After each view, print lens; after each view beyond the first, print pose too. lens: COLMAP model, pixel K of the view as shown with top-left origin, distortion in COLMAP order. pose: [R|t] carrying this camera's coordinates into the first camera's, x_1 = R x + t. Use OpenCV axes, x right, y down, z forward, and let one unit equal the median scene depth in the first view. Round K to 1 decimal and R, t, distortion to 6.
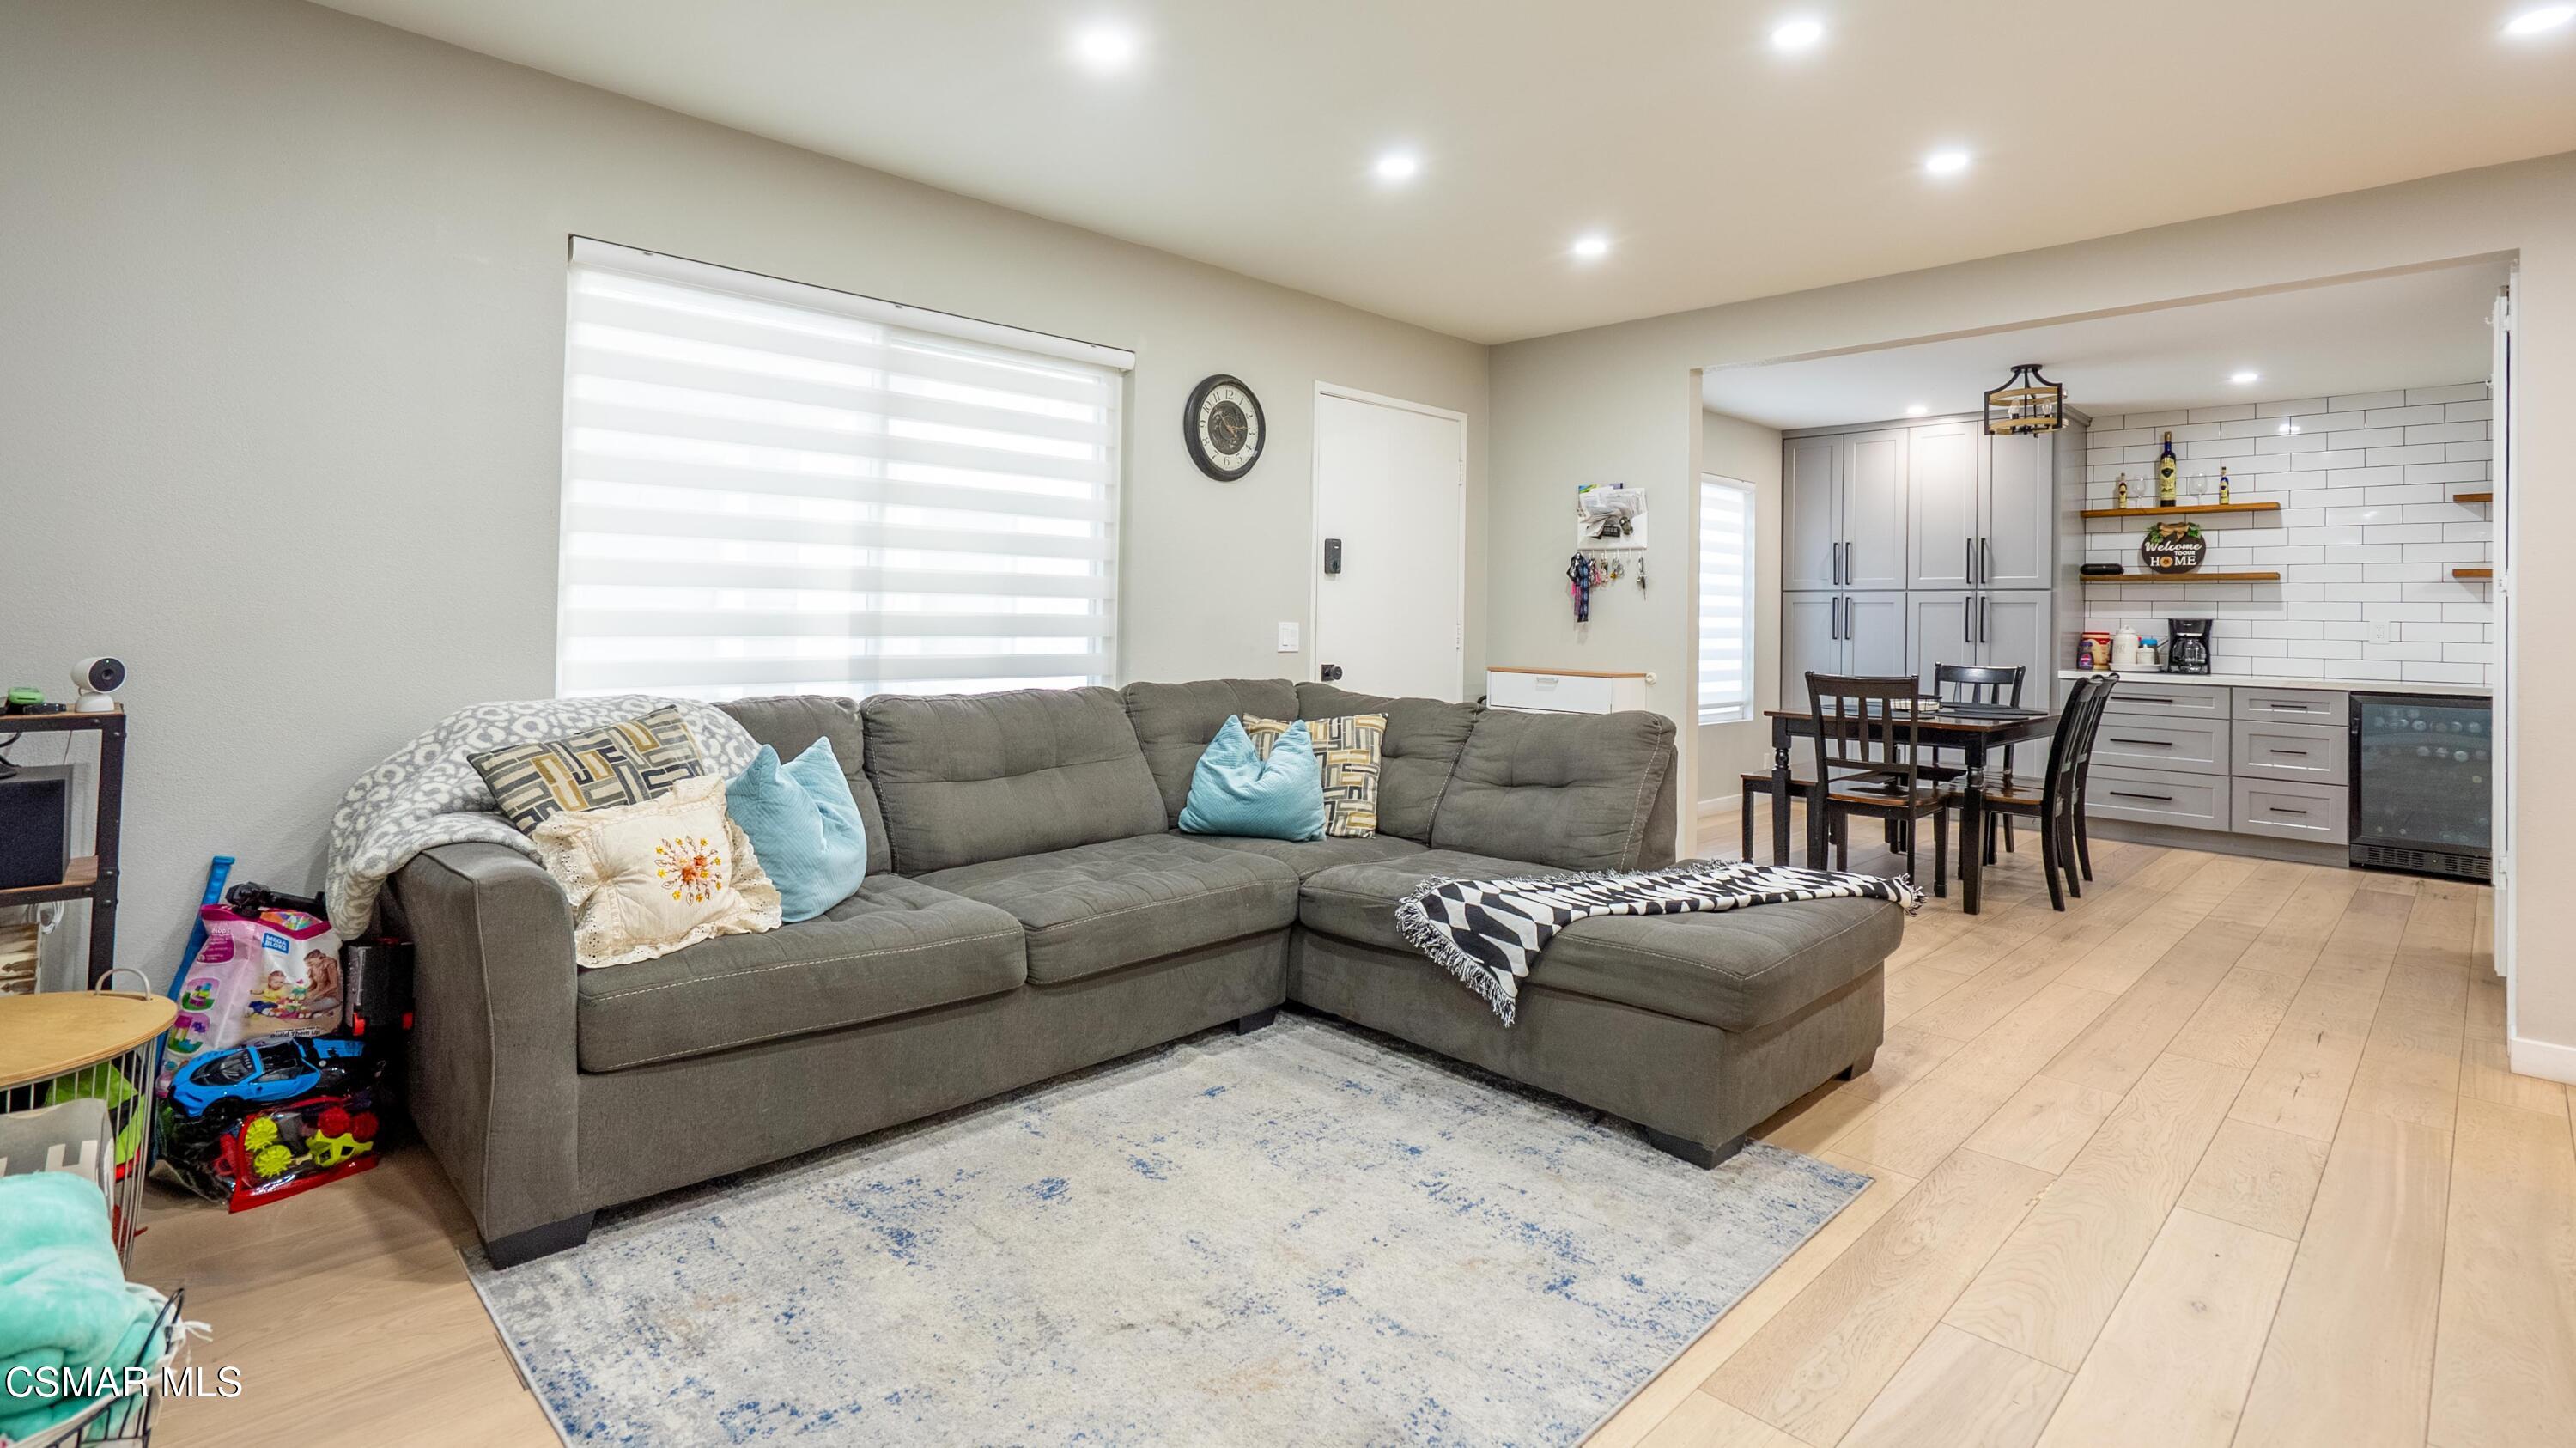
lens RADIAL K [[1201.5, 0, 1281.4], [0, 1201.5, 599.2], [0, 0, 1]] dist [0.002631, 0.000179]
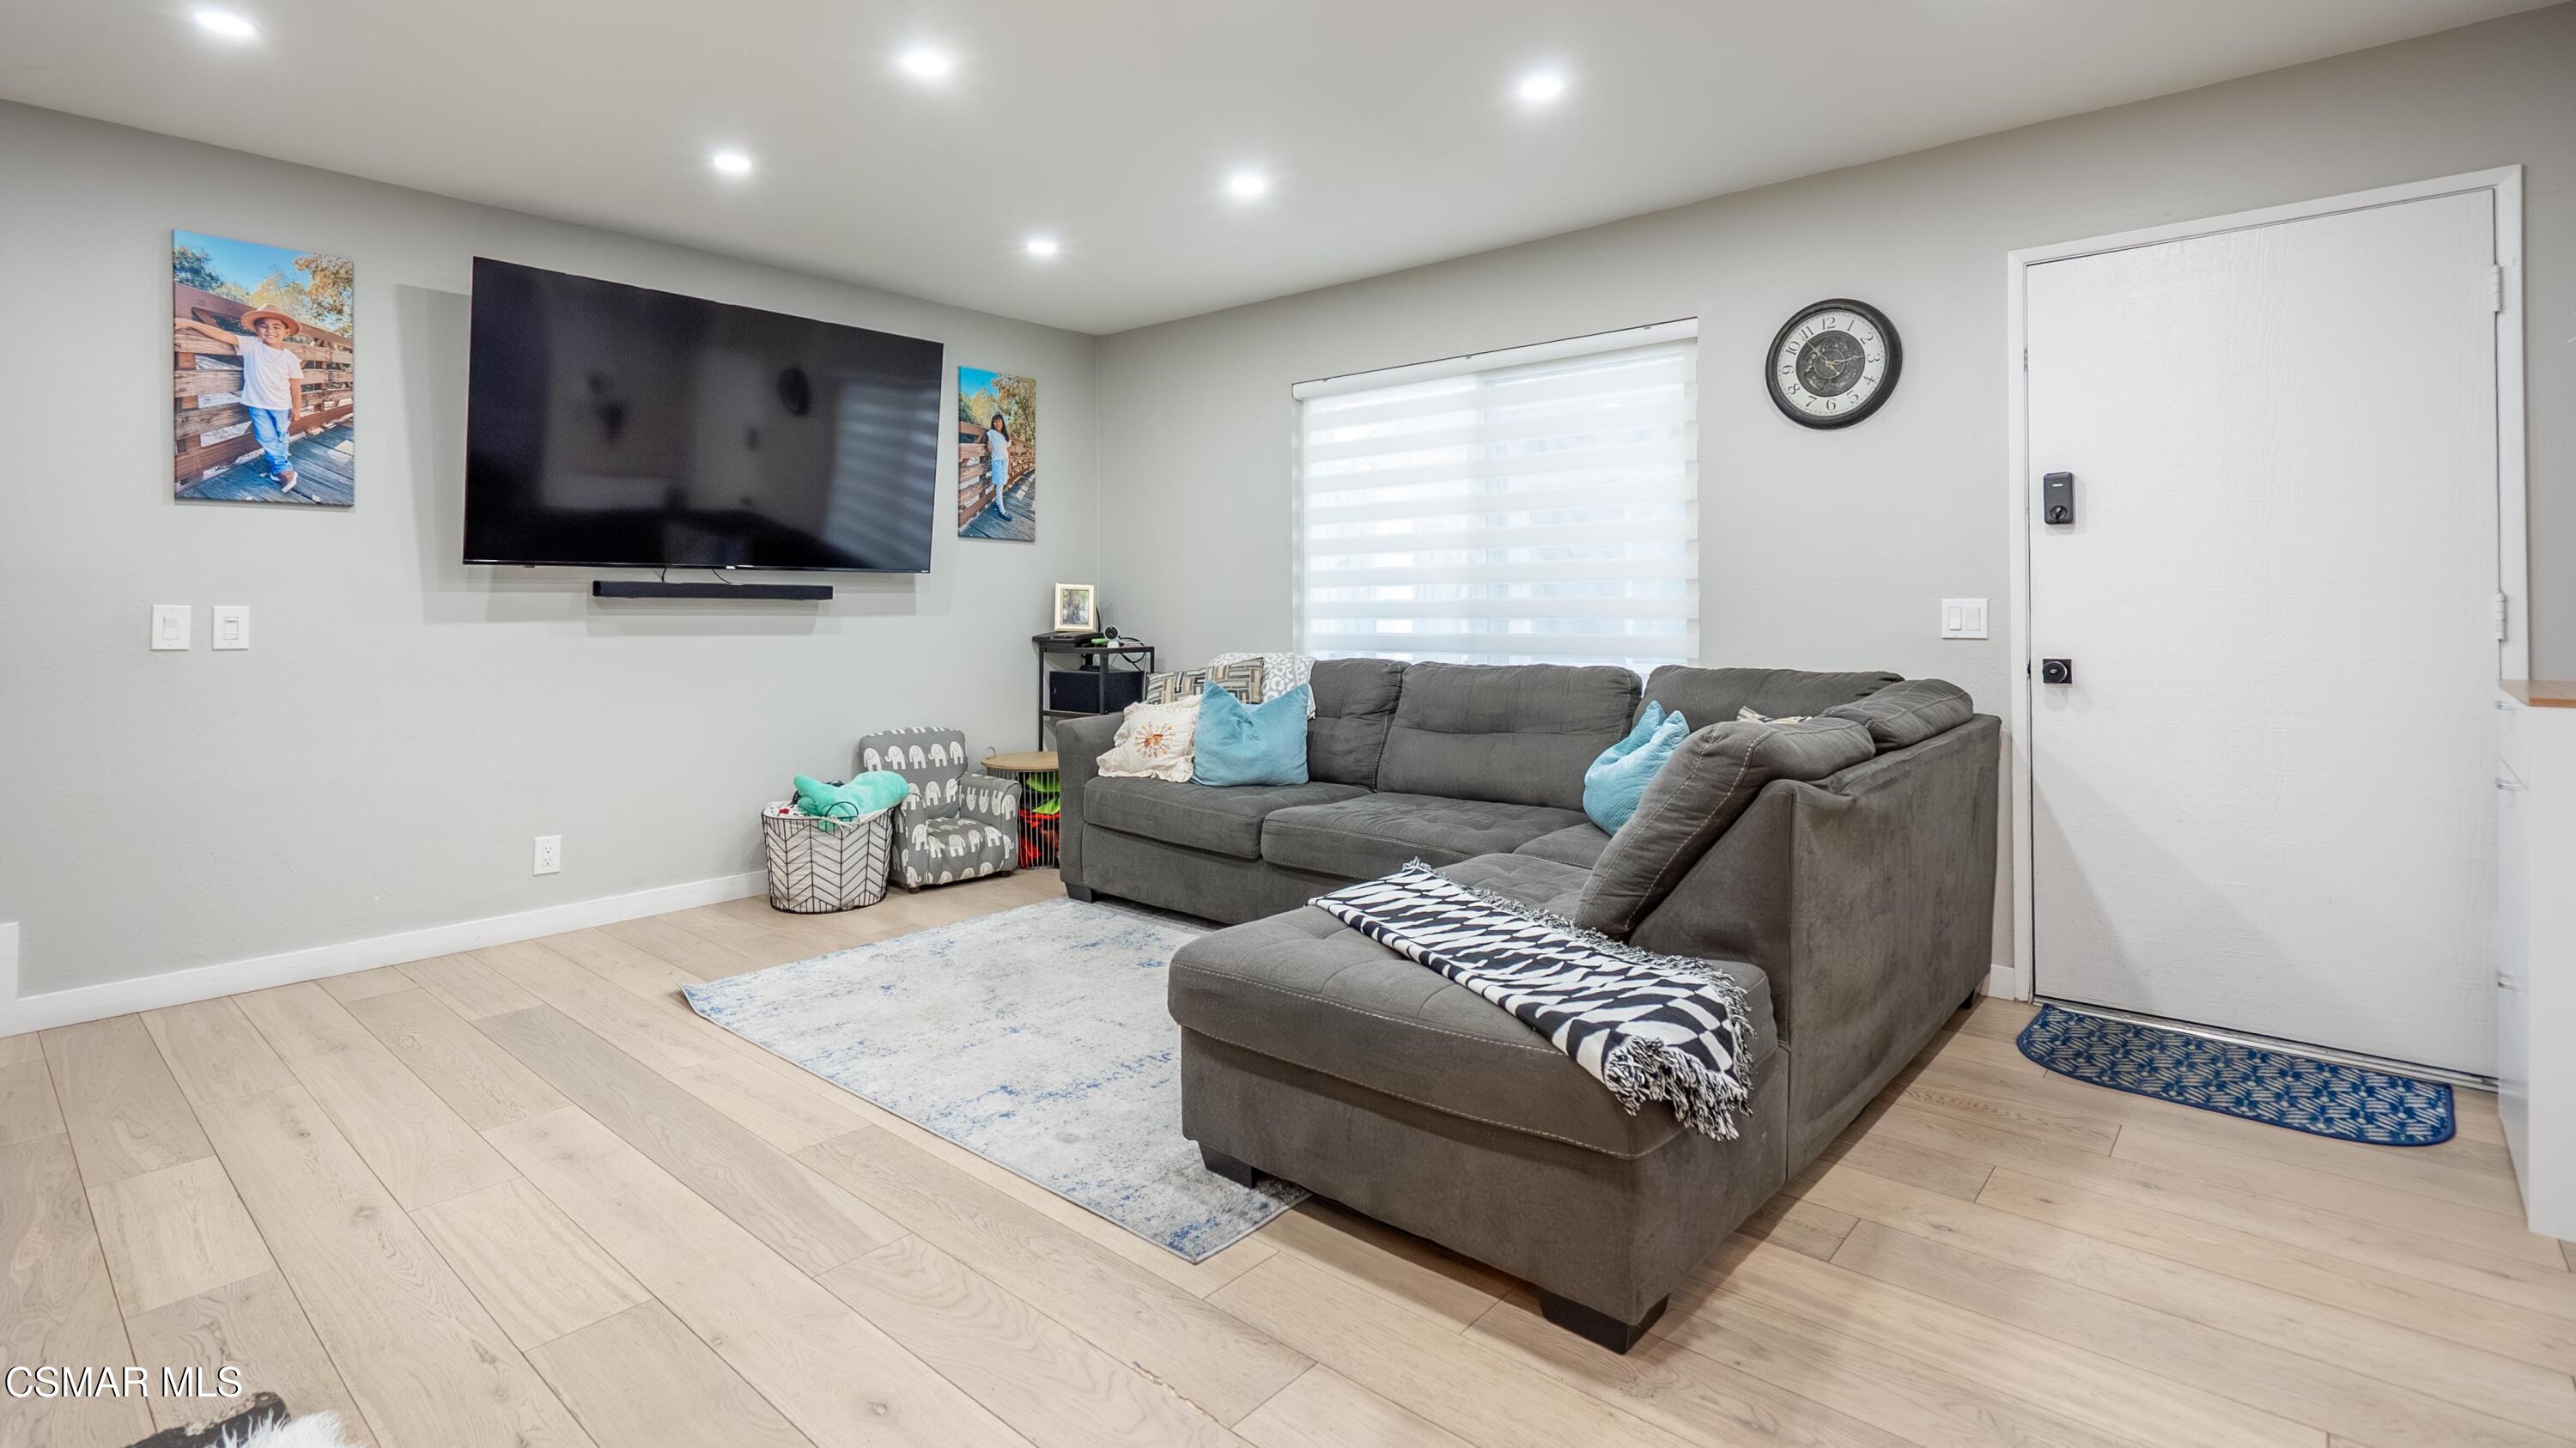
lens RADIAL K [[1201.5, 0, 1281.4], [0, 1201.5, 599.2], [0, 0, 1]] dist [0.002631, 0.000179]
pose [[0.072771, -0.024306, -0.997052, 1.178124], [0.022713, 0.999484, -0.022707, 0.044414], [0.997090, -0.020994, 0.073285, 0.894932]]
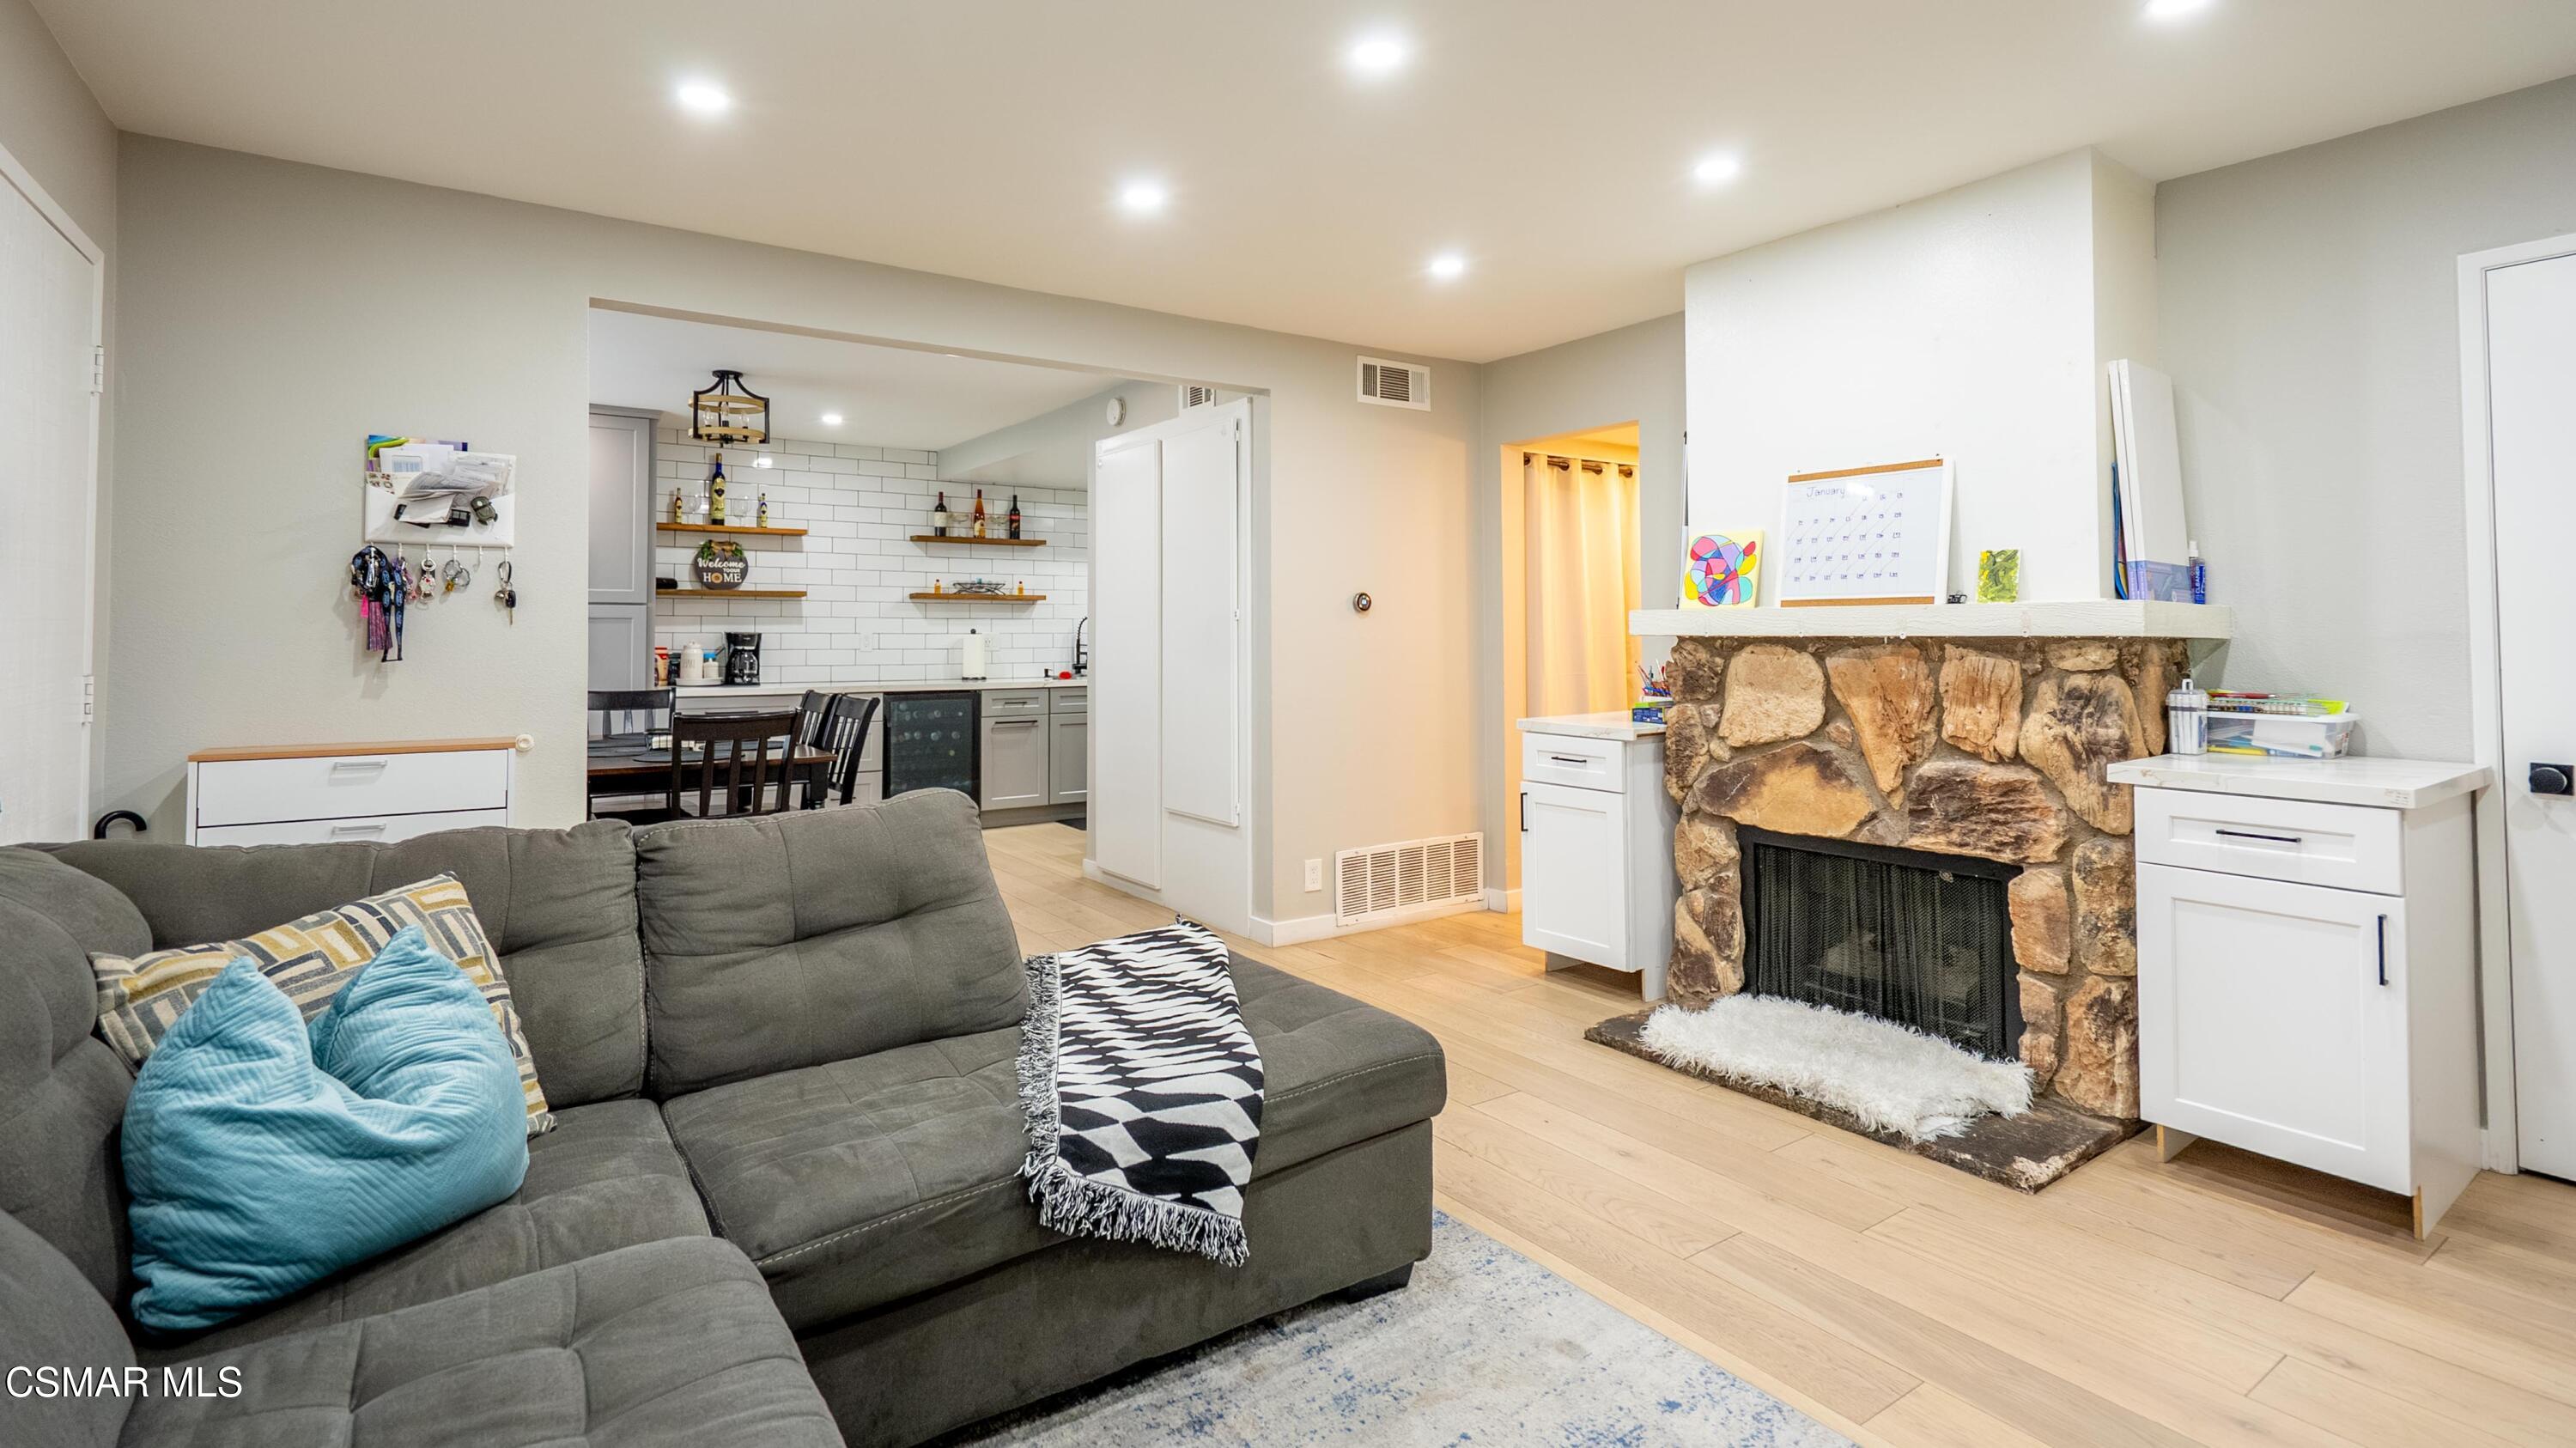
lens RADIAL K [[1201.5, 0, 1281.4], [0, 1201.5, 599.2], [0, 0, 1]] dist [0.002631, 0.000179]
pose [[0.171664, 0.011270, 0.985091, -0.487708], [-0.011716, 0.999887, -0.009398, -0.022190], [-0.985086, -0.009928, 0.171777, 0.844985]]
